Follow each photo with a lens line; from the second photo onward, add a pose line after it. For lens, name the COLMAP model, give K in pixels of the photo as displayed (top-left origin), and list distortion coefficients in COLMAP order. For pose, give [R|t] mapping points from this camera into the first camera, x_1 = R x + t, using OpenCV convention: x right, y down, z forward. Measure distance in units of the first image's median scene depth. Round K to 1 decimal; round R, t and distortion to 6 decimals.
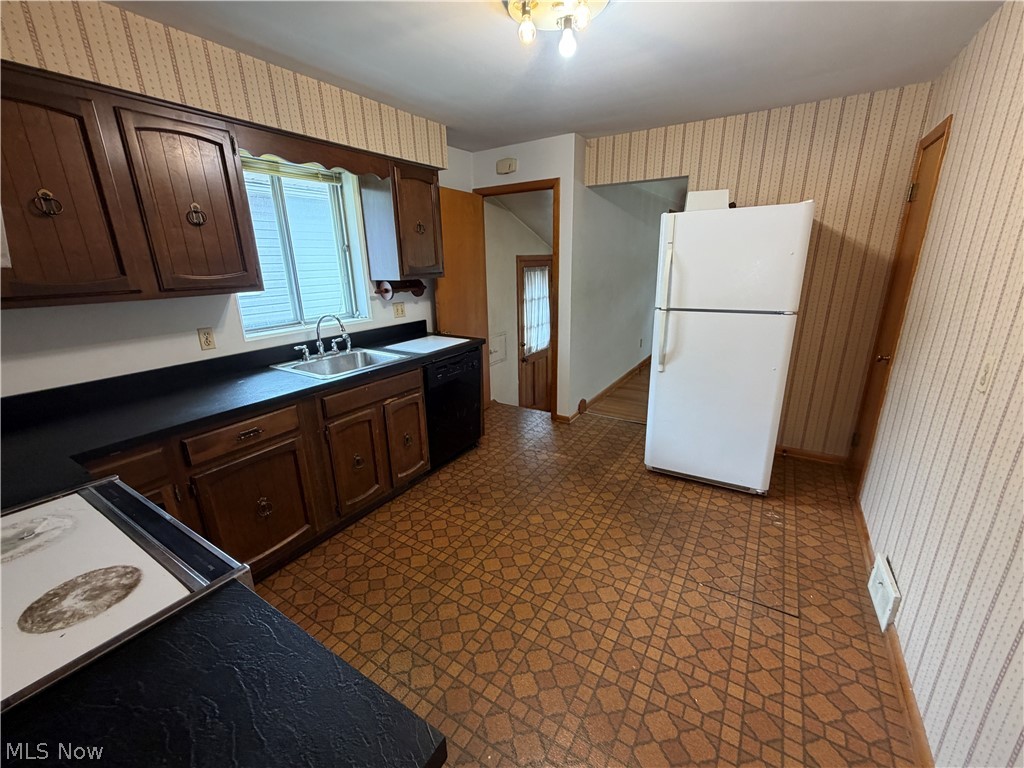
lens RADIAL K [[418.8, 0, 511.4], [0, 418.8, 387.4], [0, 0, 1]] dist [0.001709, 0.000461]
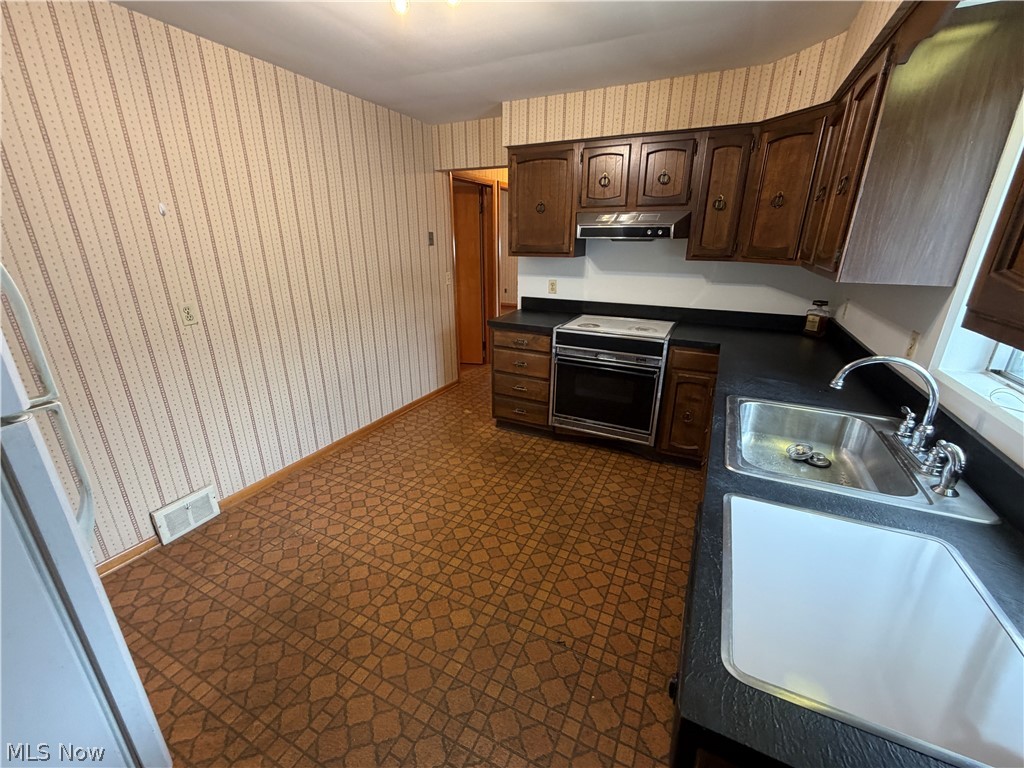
lens RADIAL K [[418.8, 0, 512.0], [0, 418.8, 384.4], [0, 0, 1]] dist [0.001709, 0.000461]
pose [[-0.994123, 0.048646, -0.096708, 0.024979], [-0.018831, 0.802015, 0.597006, -0.451628], [0.106603, 0.595319, -0.796386, 1.443850]]
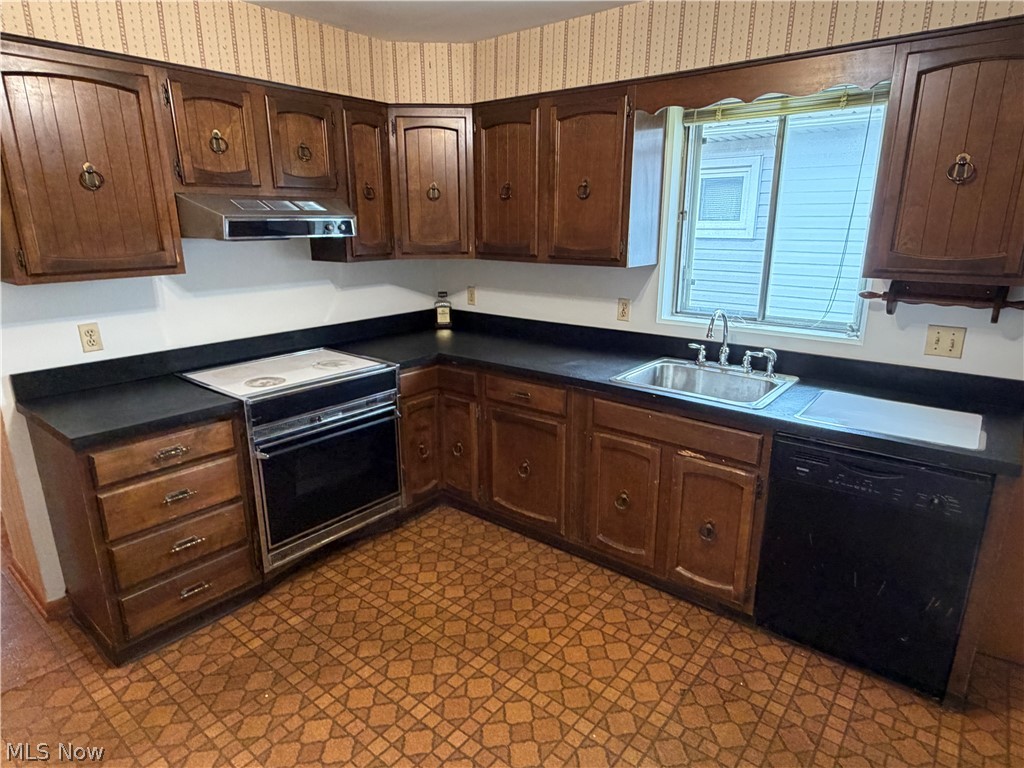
lens RADIAL K [[594.2, 0, 511.0], [0, 594.2, 383.2], [0, 0, 1]] dist [-0.000551, 0.000122]
pose [[-0.120441, 0.280937, -0.952139, 0.631779], [-0.289667, 0.907436, 0.304389, -0.287284], [0.949519, 0.312464, -0.027914, 0.790796]]
